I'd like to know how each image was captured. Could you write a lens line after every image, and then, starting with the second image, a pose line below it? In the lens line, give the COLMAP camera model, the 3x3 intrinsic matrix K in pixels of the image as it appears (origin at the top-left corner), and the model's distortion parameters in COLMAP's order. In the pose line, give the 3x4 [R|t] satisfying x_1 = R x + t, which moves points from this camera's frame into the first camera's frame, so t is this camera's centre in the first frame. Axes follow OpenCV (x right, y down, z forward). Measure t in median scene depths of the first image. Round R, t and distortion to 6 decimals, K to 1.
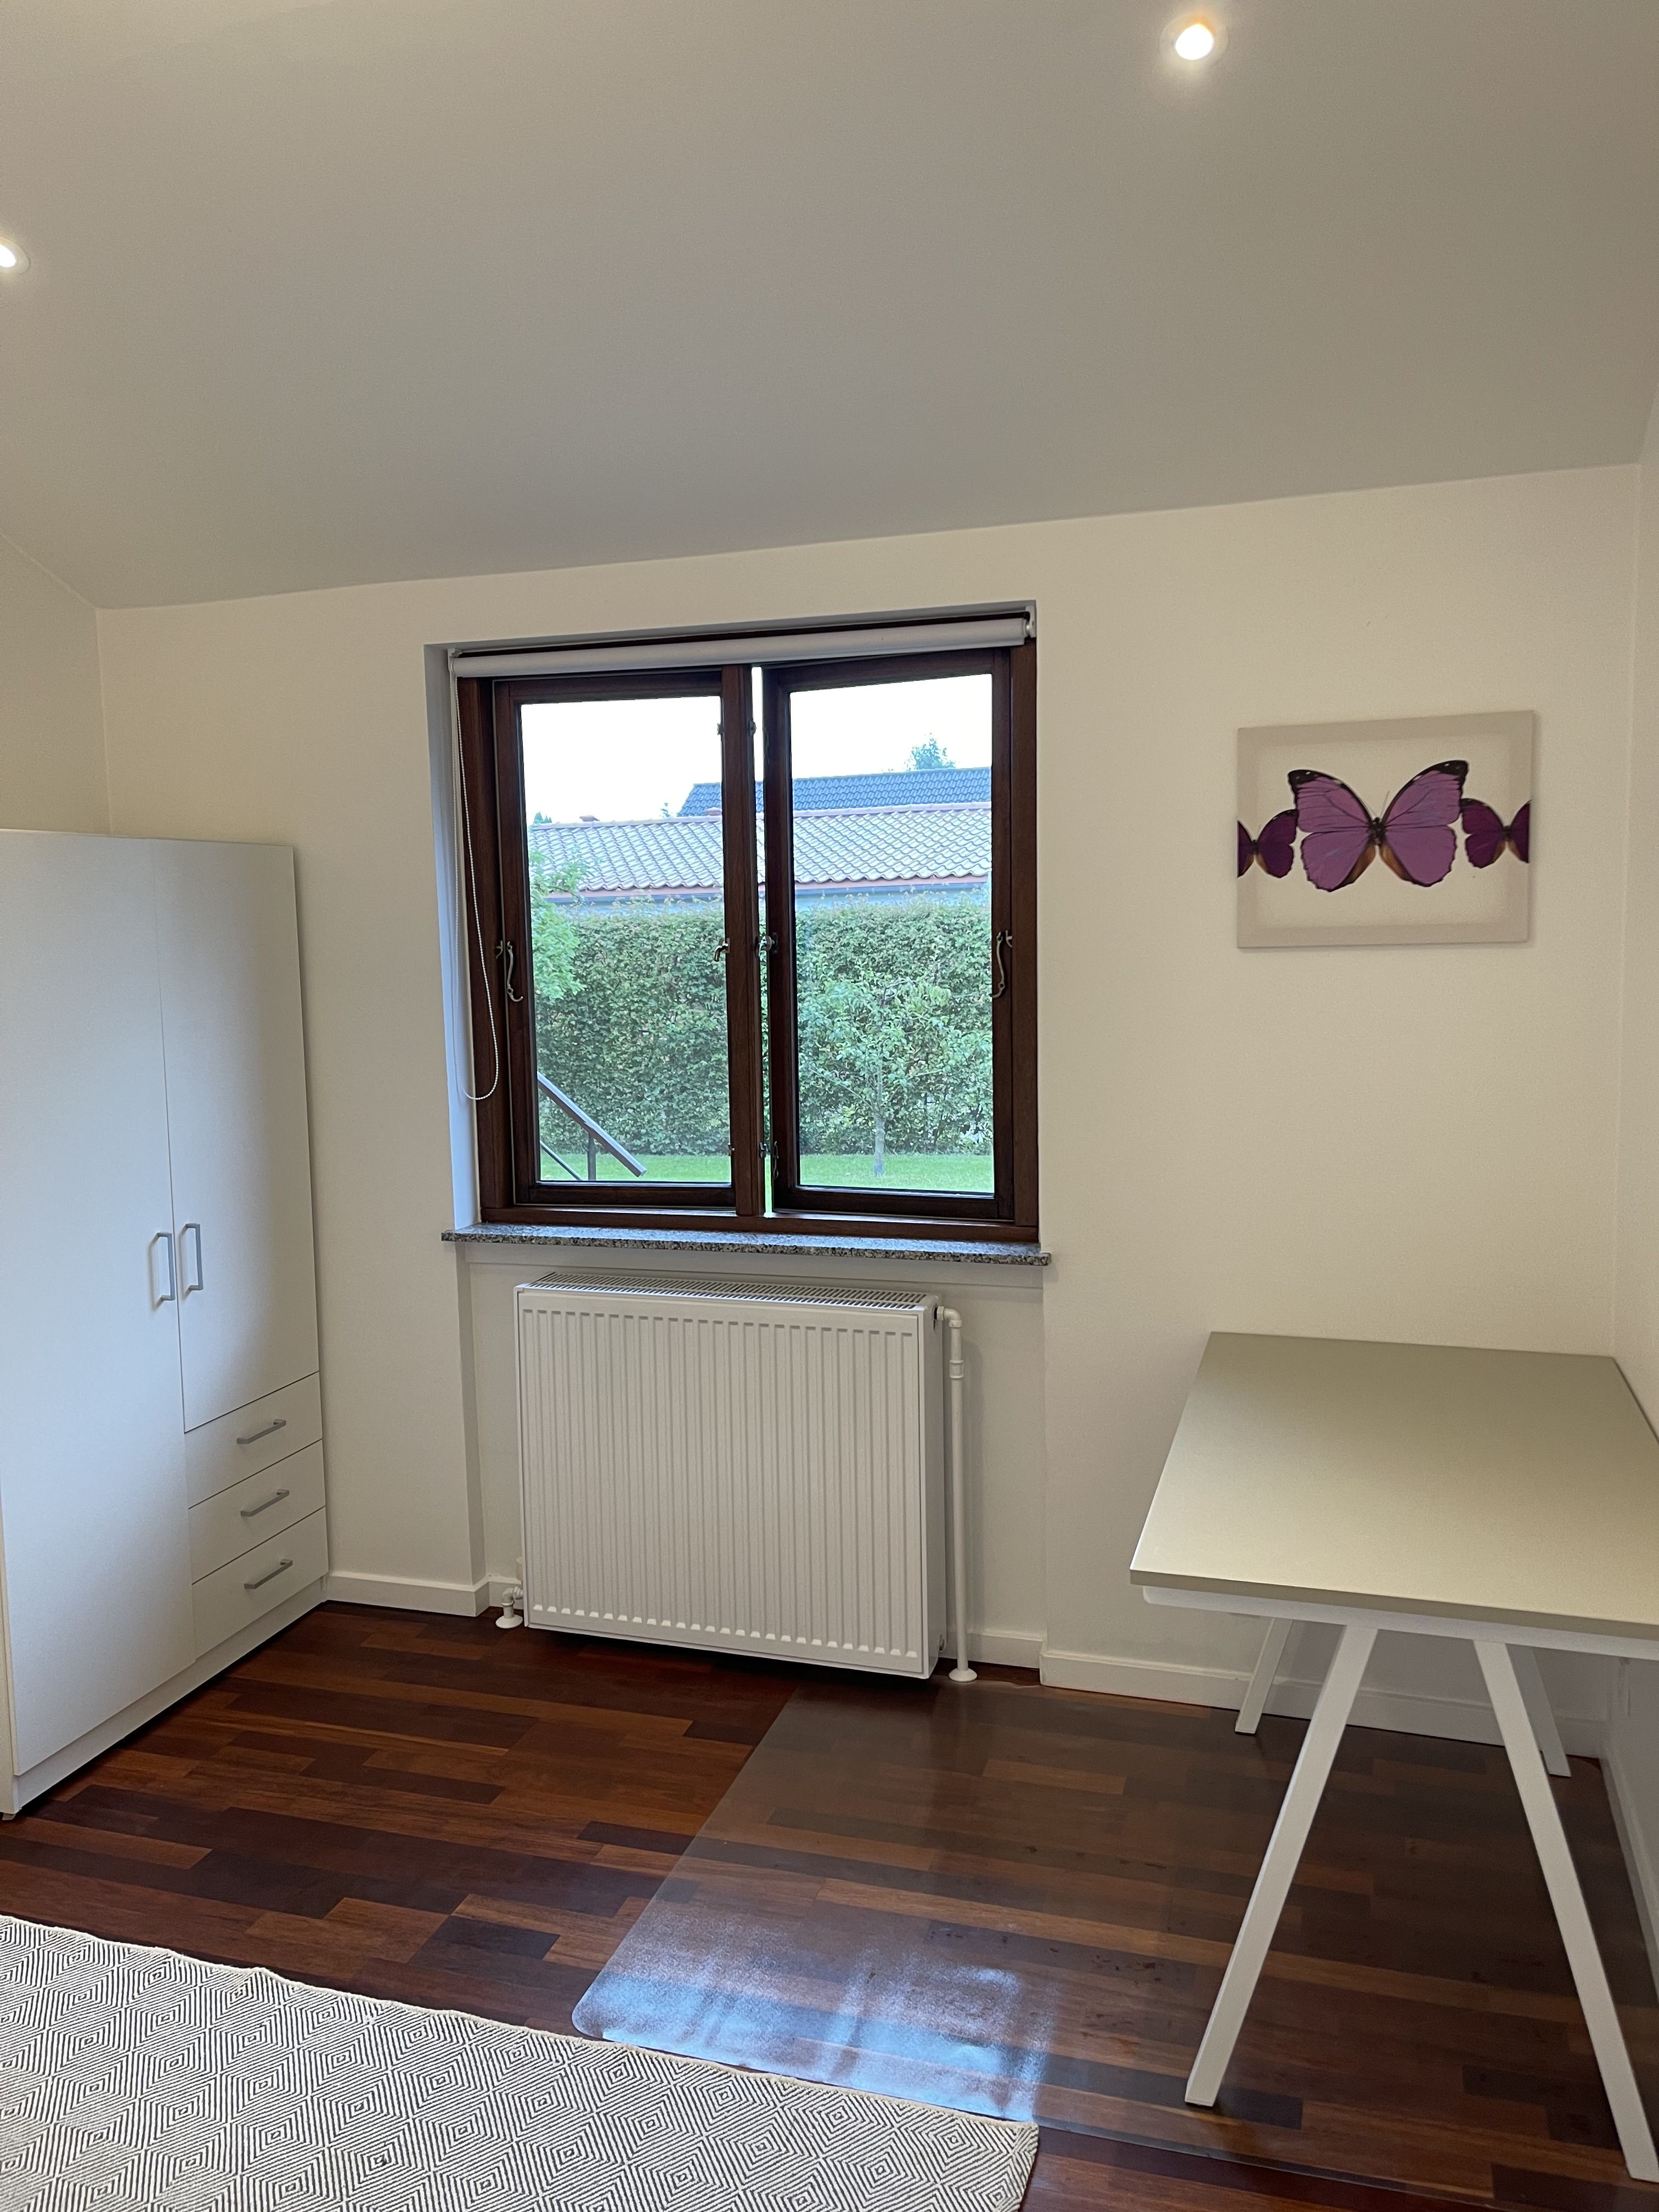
lens RADIAL K [[1693.1, 0, 816.3], [0, 1693.1, 1096.3], [0, 0, 1]] dist [0.092102, -0.115079]
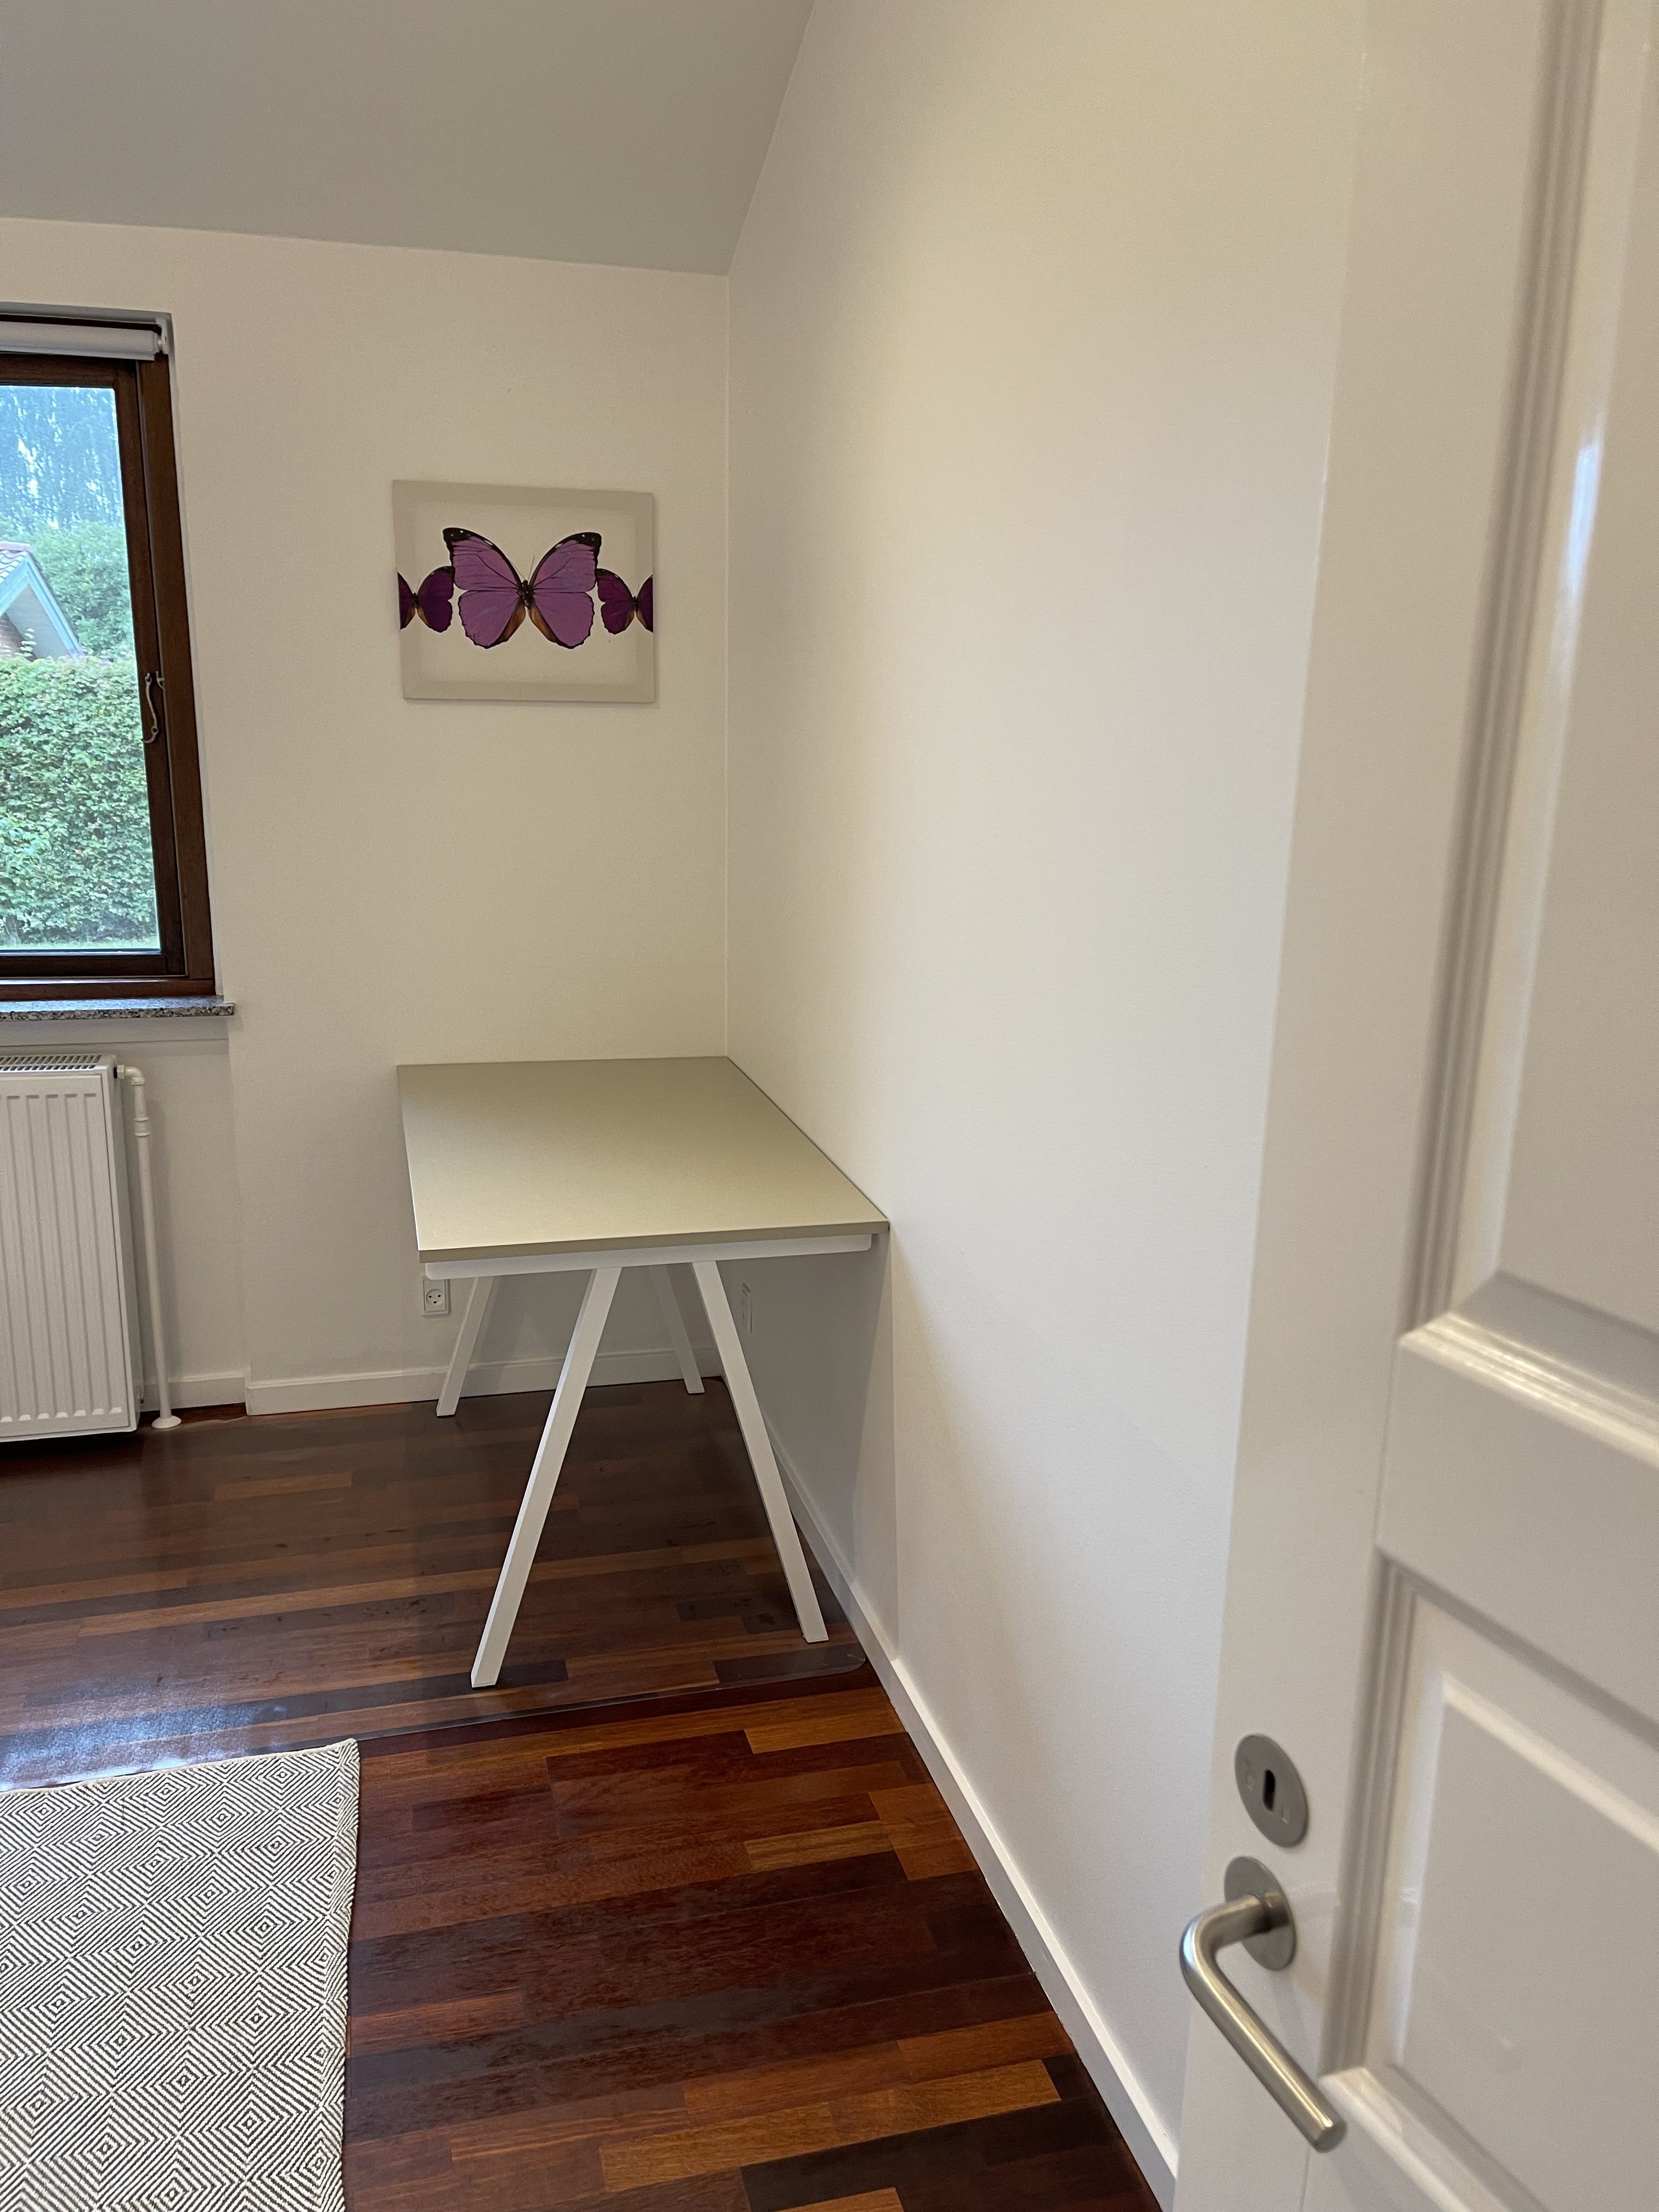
lens RADIAL K [[1711.2, 0, 820.6], [0, 1711.2, 1125.0], [0, 0, 1]] dist [0.040093, -0.001182]
pose [[0.837899, -0.098121, 0.536934, -0.136355], [0.023819, 0.989345, 0.143625, 0.027507], [-0.545306, -0.107554, 0.831309, -0.052860]]
